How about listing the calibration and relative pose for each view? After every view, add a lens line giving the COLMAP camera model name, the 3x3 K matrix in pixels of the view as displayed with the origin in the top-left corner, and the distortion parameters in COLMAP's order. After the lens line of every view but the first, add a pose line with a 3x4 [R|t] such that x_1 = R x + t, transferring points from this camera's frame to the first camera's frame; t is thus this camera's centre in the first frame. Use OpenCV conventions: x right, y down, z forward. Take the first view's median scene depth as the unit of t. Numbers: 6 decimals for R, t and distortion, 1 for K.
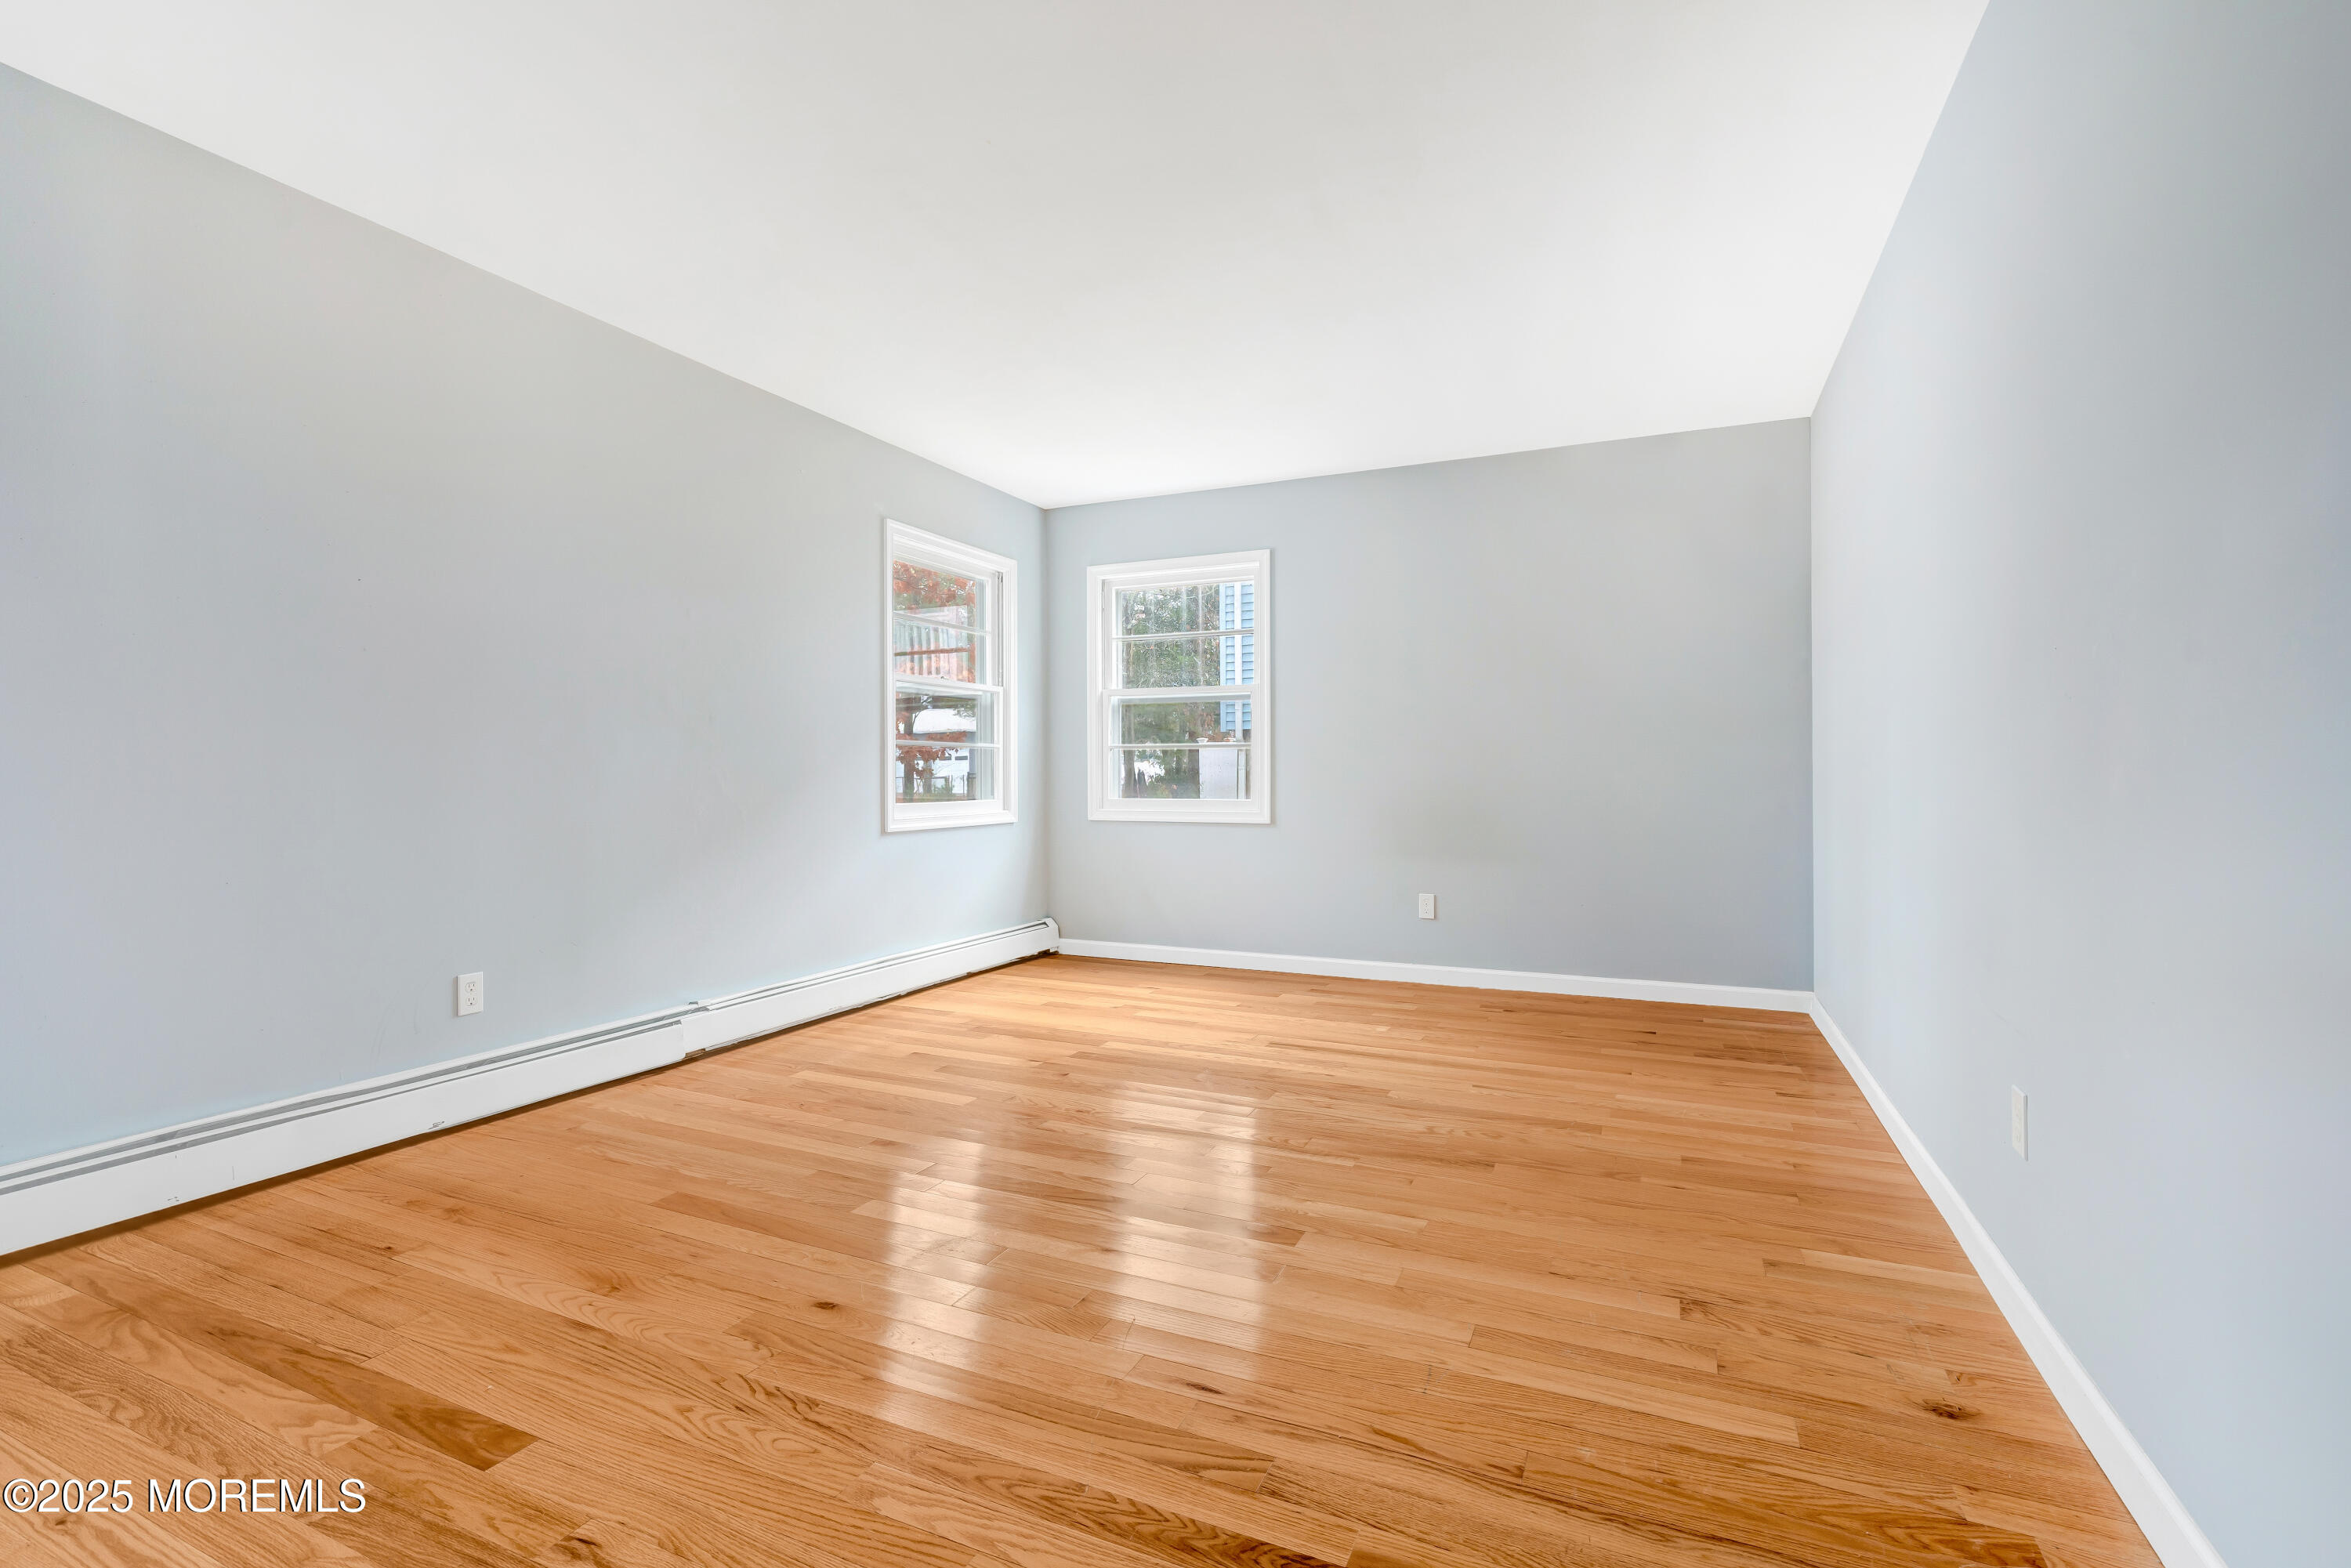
lens RADIAL K [[1058.8, 0, 1173.1], [0, 1058.8, 770.8], [0, 0, 1]] dist [-0.003128, -0.000513]
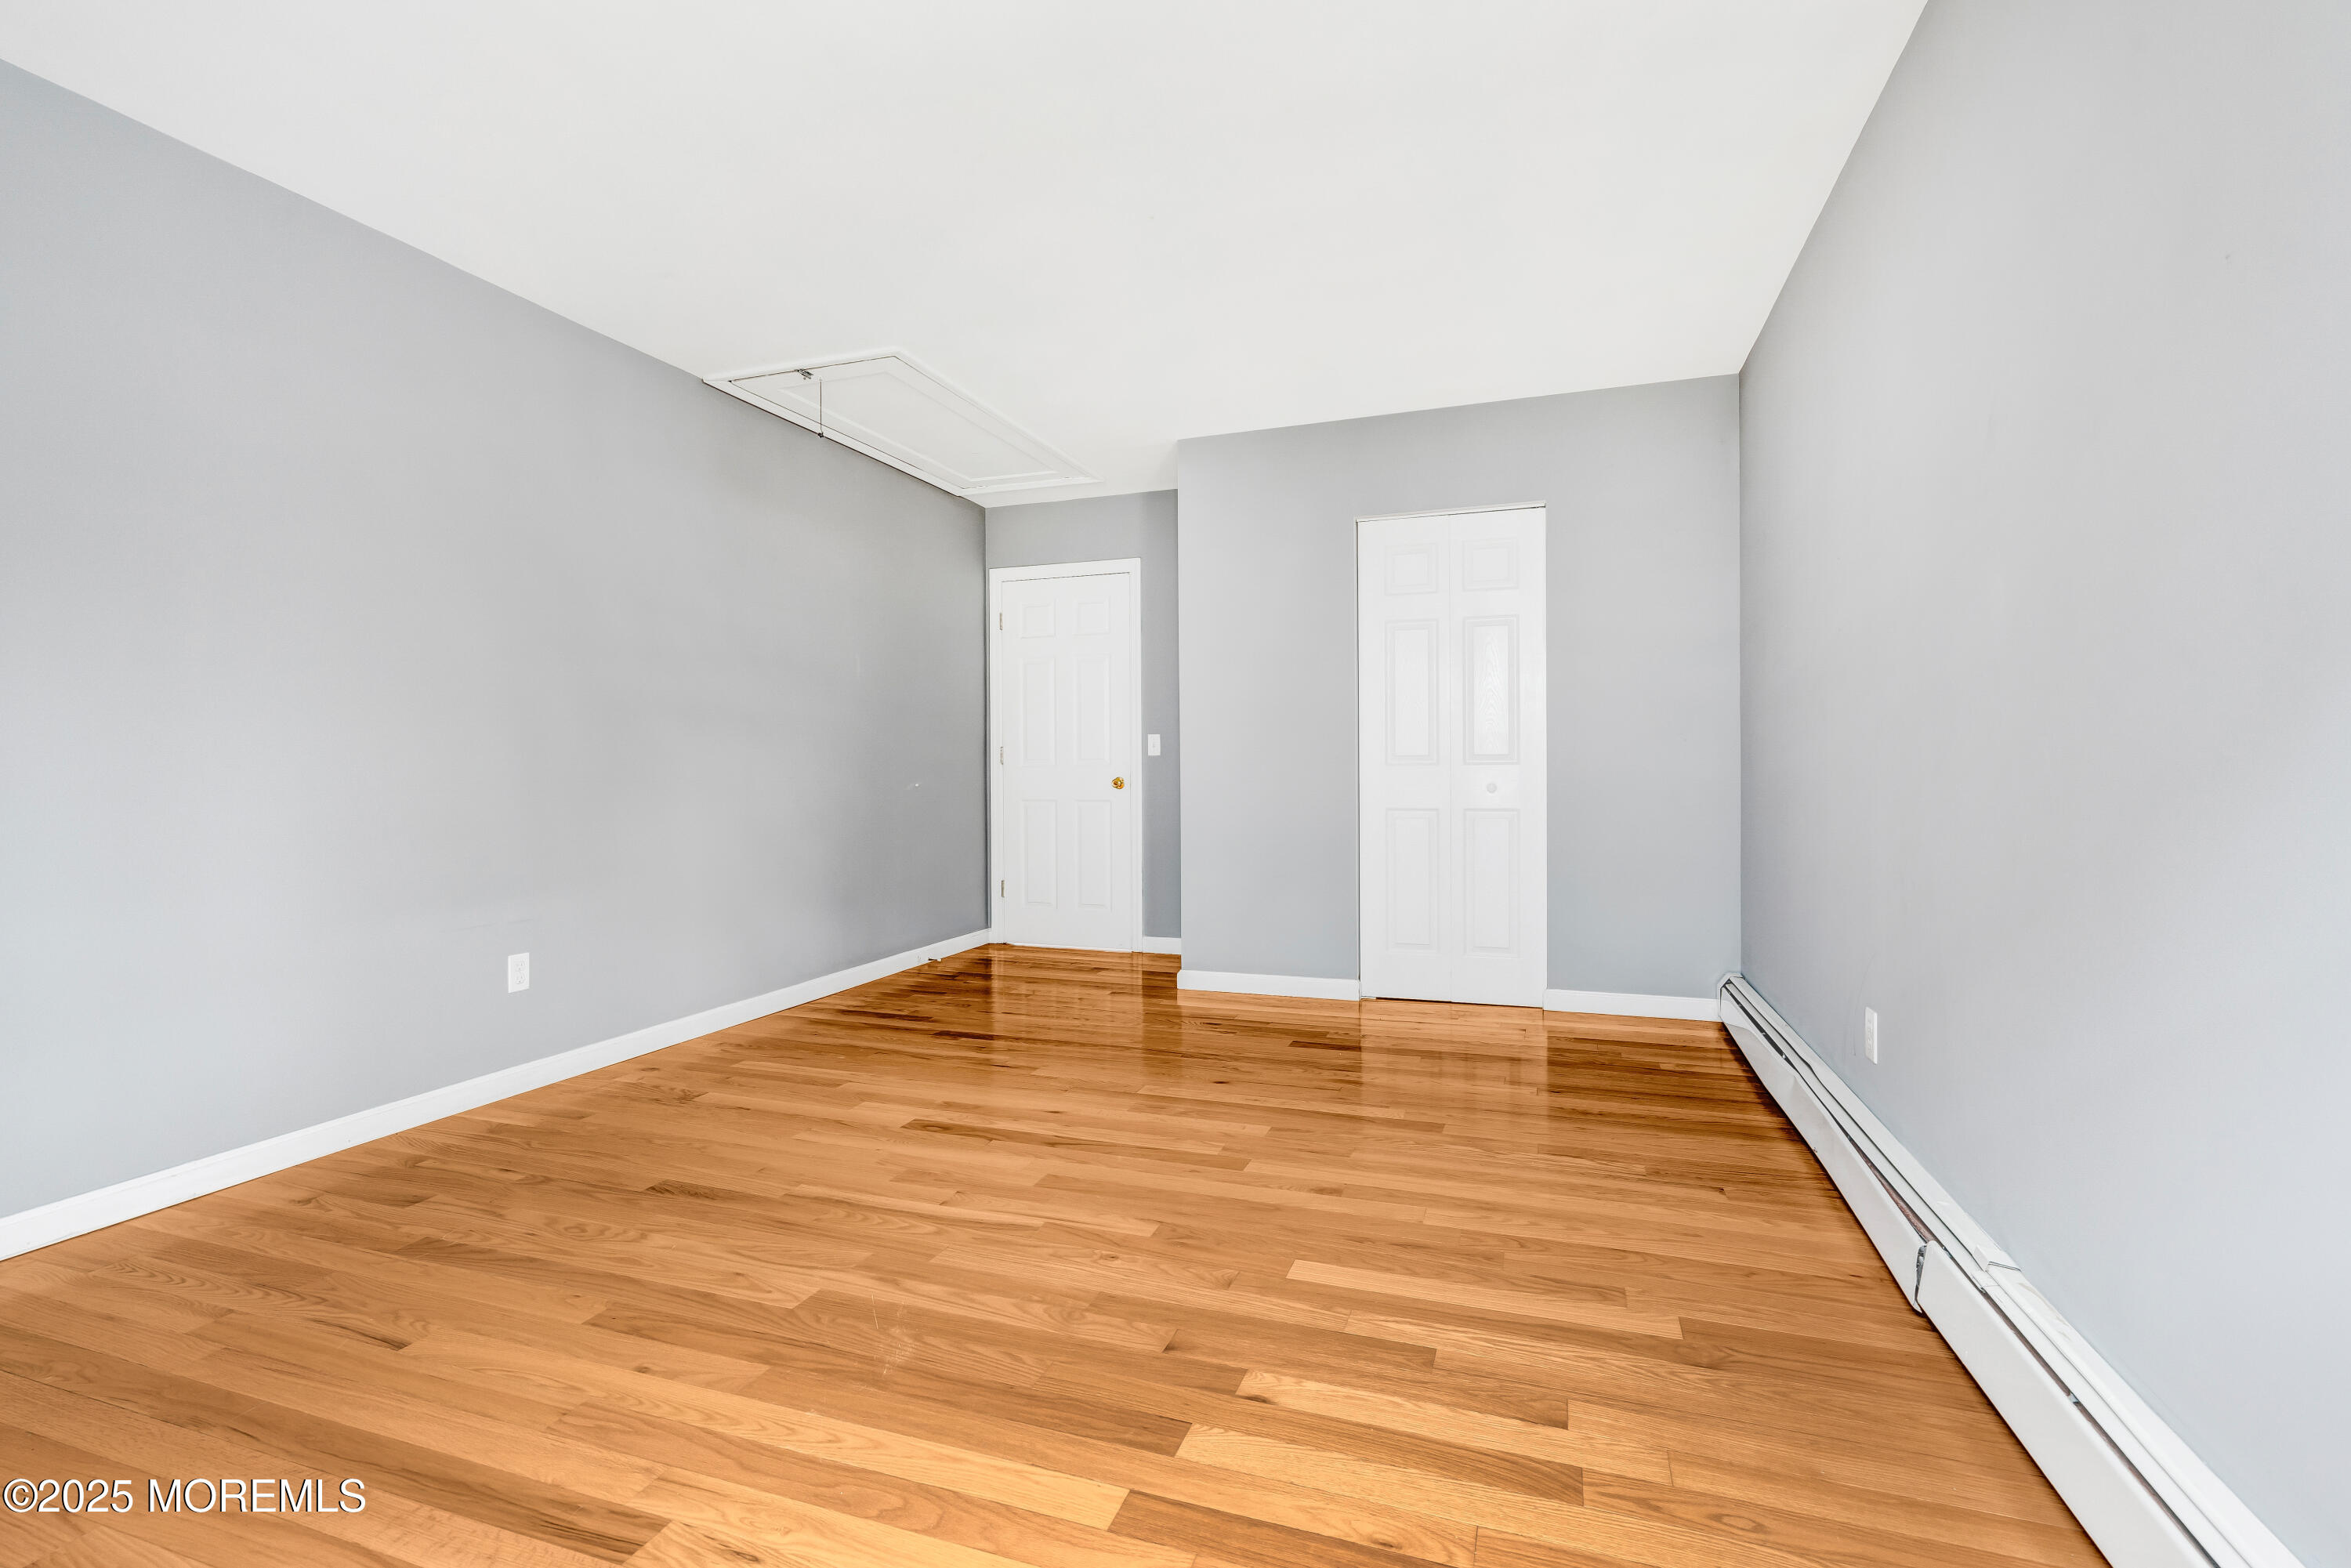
lens RADIAL K [[1058.8, 0, 1173.1], [0, 1058.8, 770.8], [0, 0, 1]] dist [-0.003128, -0.000513]
pose [[-0.995615, 0.006935, -0.093285, -0.069887], [0.007029, 0.999975, -0.000688, 0.007994], [0.093278, -0.001341, -0.995639, 1.853873]]
